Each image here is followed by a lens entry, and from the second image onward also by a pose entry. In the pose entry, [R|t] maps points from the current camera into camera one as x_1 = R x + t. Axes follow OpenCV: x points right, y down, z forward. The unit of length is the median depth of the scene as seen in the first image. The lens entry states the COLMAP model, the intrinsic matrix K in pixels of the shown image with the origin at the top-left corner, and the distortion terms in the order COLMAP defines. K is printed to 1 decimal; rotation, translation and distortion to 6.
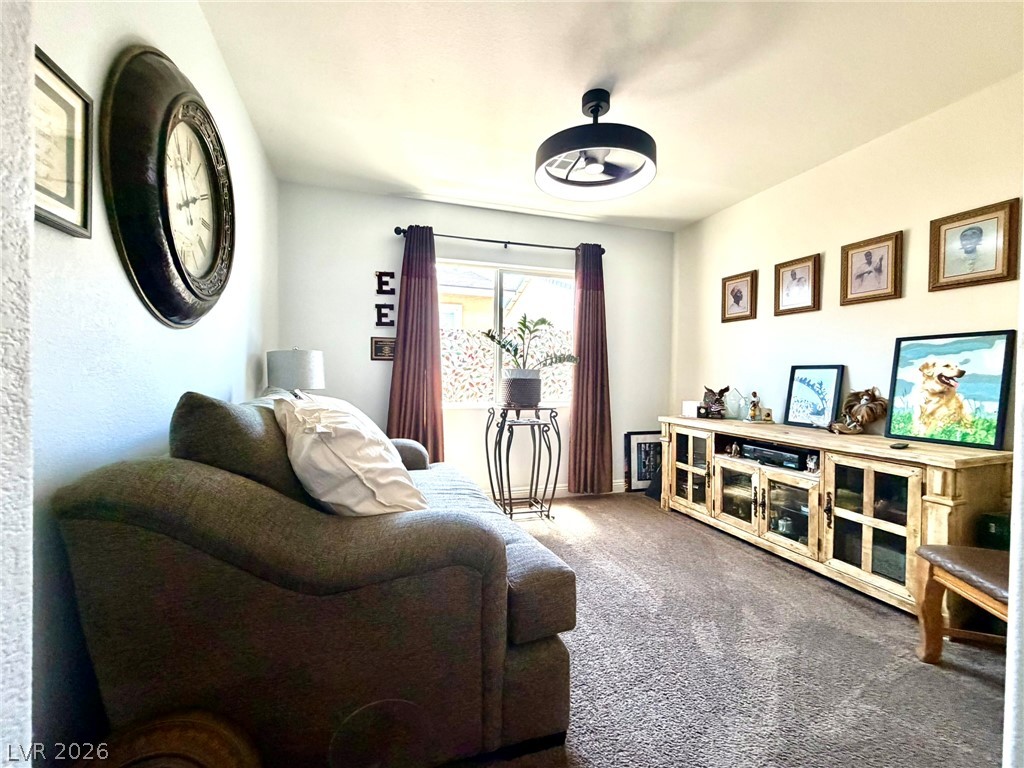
lens RADIAL K [[417.0, 0, 512.0], [0, 417.0, 384.0], [0, 0, 1]] dist [-0.002056, -0.000165]
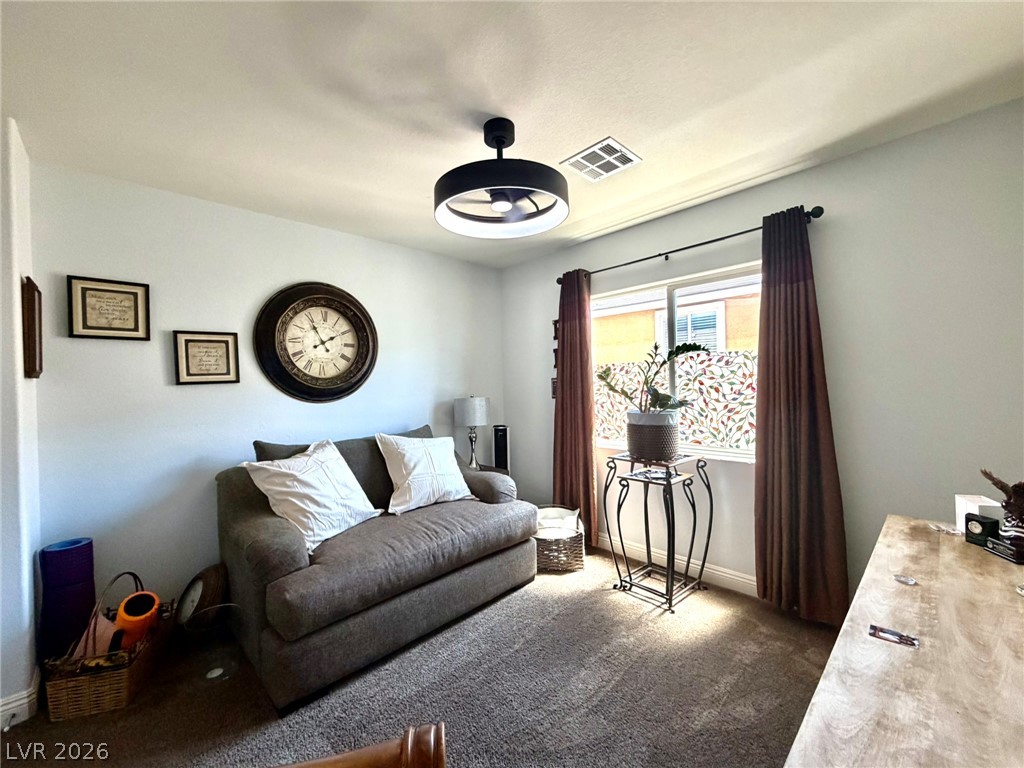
lens RADIAL K [[413.6, 0, 512.0], [0, 413.6, 384.0], [0, 0, 1]] dist [-0.002309, -0.000222]
pose [[0.442476, -0.019941, -0.896558, 0.631392], [0.011553, 0.999797, -0.016535, -0.078641], [0.896706, -0.003041, 0.442617, 0.398992]]
